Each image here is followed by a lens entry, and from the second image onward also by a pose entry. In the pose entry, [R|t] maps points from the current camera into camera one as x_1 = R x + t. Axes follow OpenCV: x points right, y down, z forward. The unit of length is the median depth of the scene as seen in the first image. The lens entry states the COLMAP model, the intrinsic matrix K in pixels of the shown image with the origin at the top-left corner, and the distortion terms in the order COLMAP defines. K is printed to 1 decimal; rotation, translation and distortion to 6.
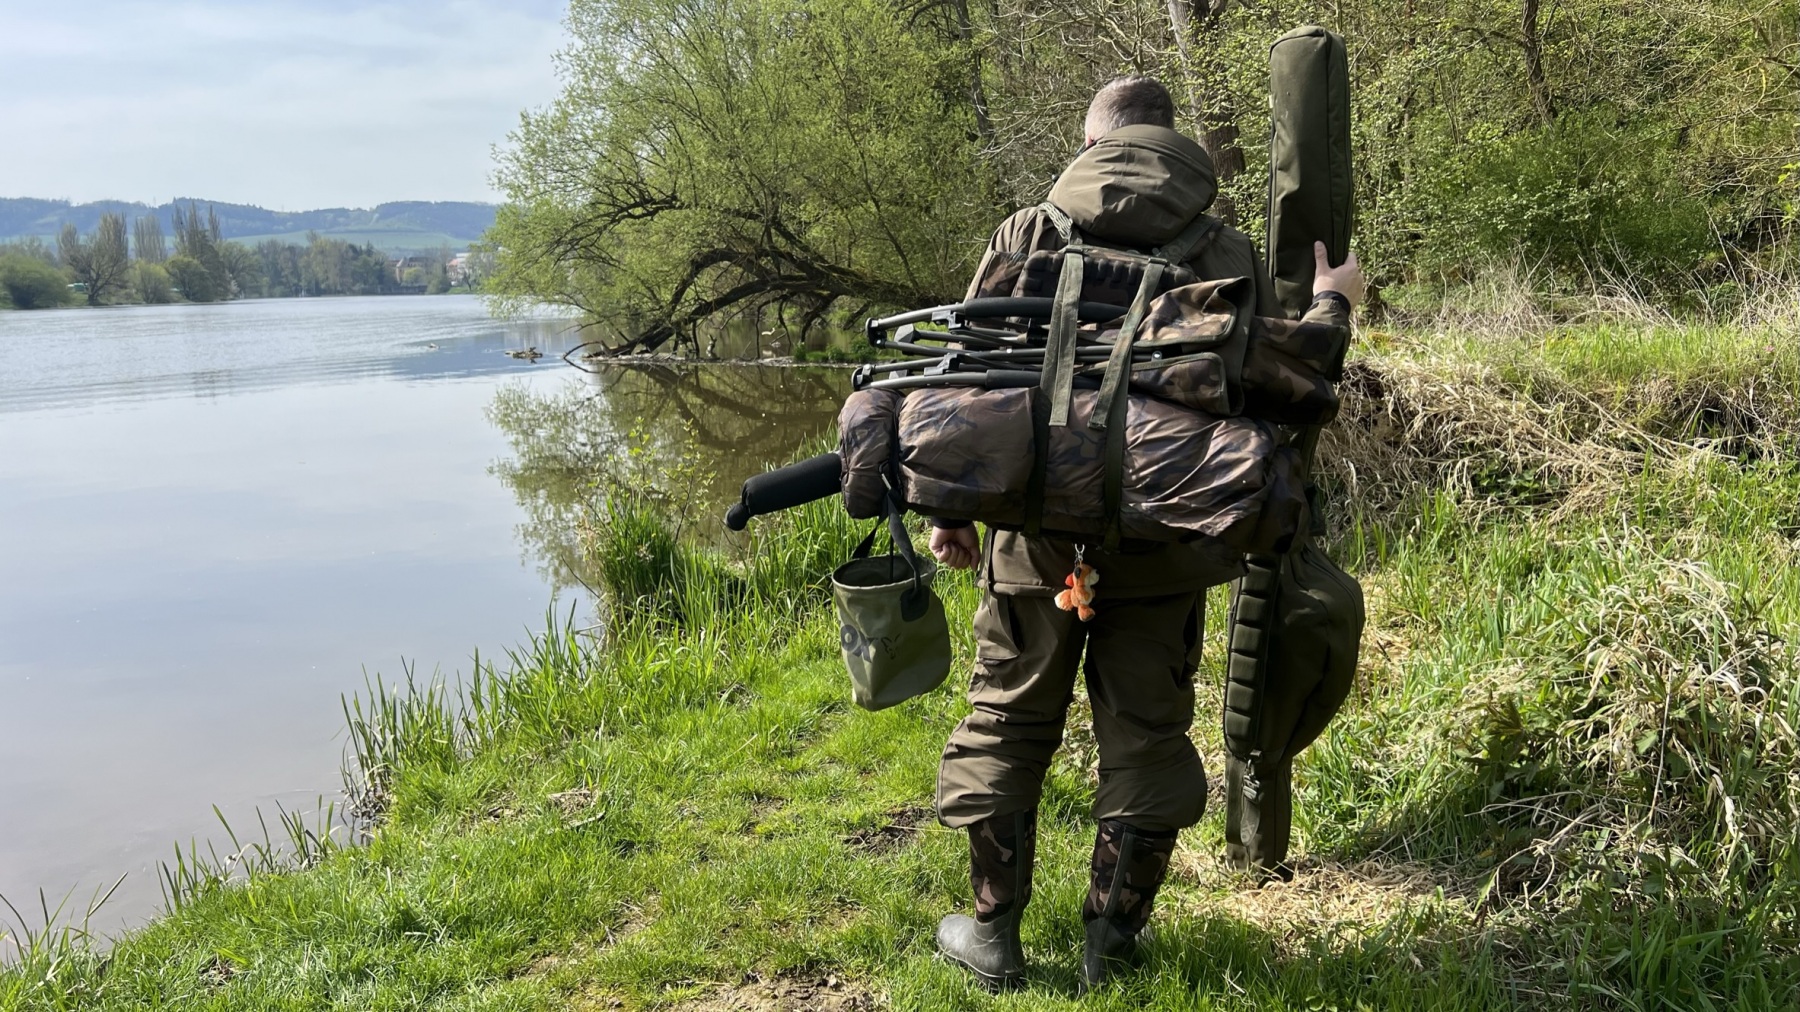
lens RADIAL K [[1395.8, 0, 927.2], [0, 1395.8, 491.2], [0, 0, 1]] dist [0.053367, -0.069419]
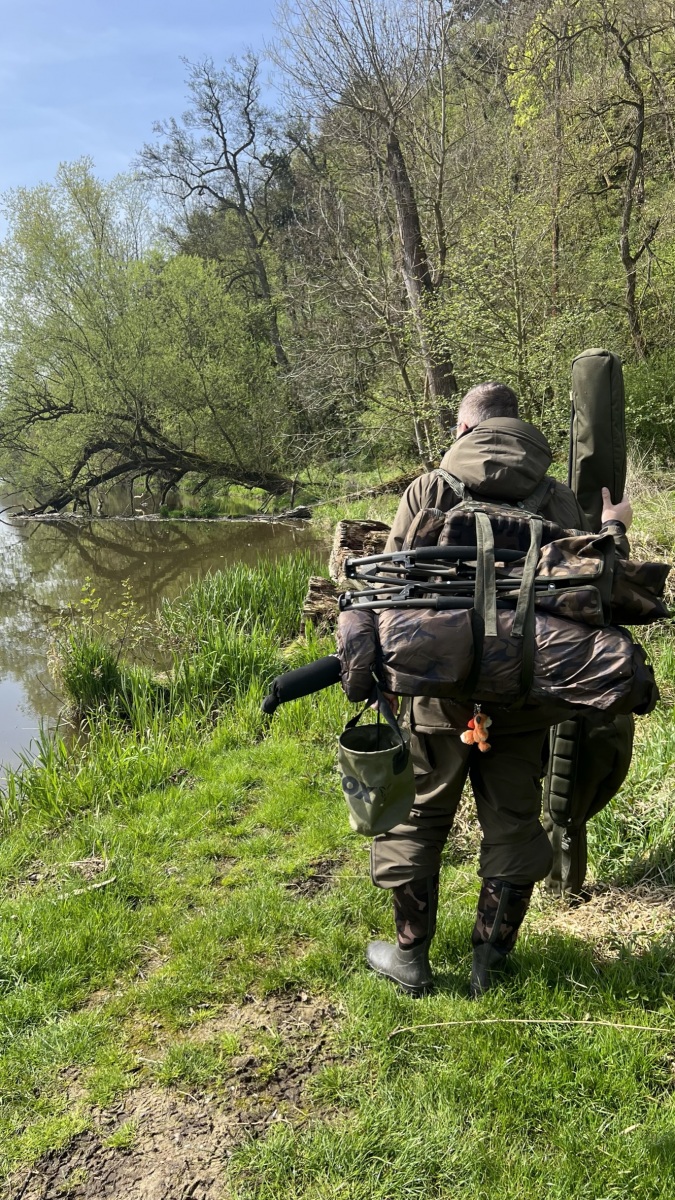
lens RADIAL K [[930.6, 0, 356.4], [0, 930.6, 592.6], [0, 0, 1]] dist [0.053367, -0.069419]
pose [[0.992461, -0.022801, 0.120421, -0.086238], [0.023415, 0.999719, -0.003681, -0.048258], [-0.120304, 0.006472, 0.992716, 0.013841]]
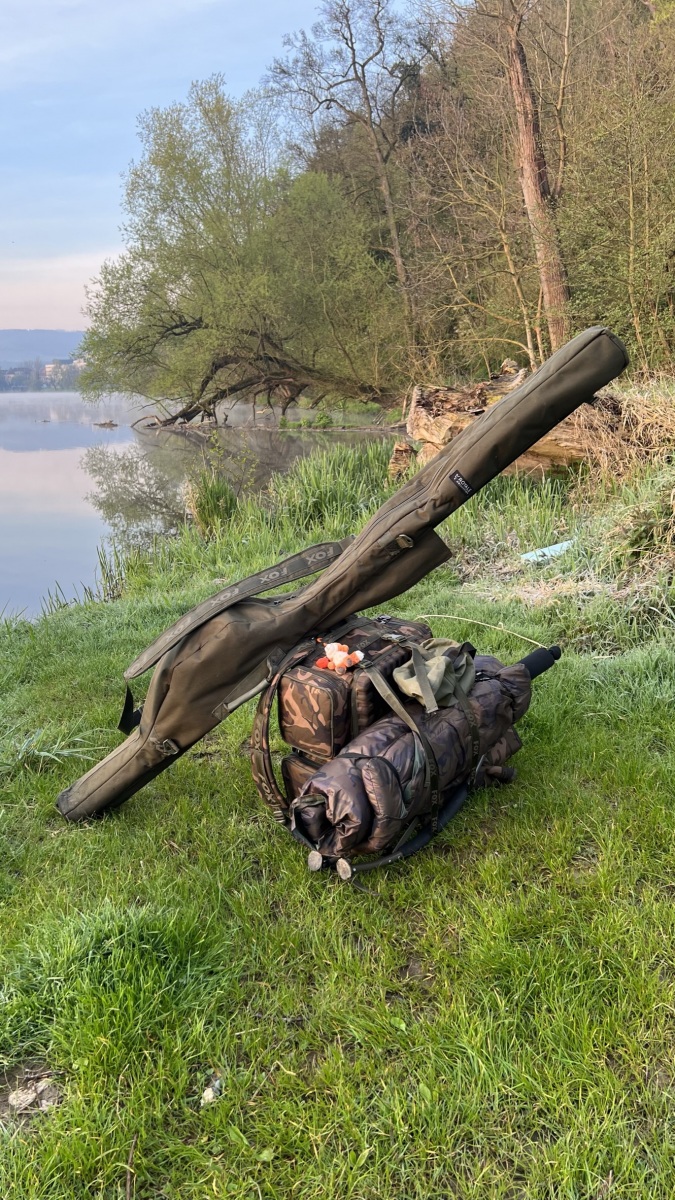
lens RADIAL K [[930.6, 0, 337.8], [0, 930.6, 592.6], [0, 0, 1]] dist [0.053367, -0.069419]
pose [[0.999663, 0.003986, -0.025644, -0.025605], [-0.002125, 0.997387, 0.072210, 0.130333], [0.025865, -0.072131, 0.997060, -0.417497]]
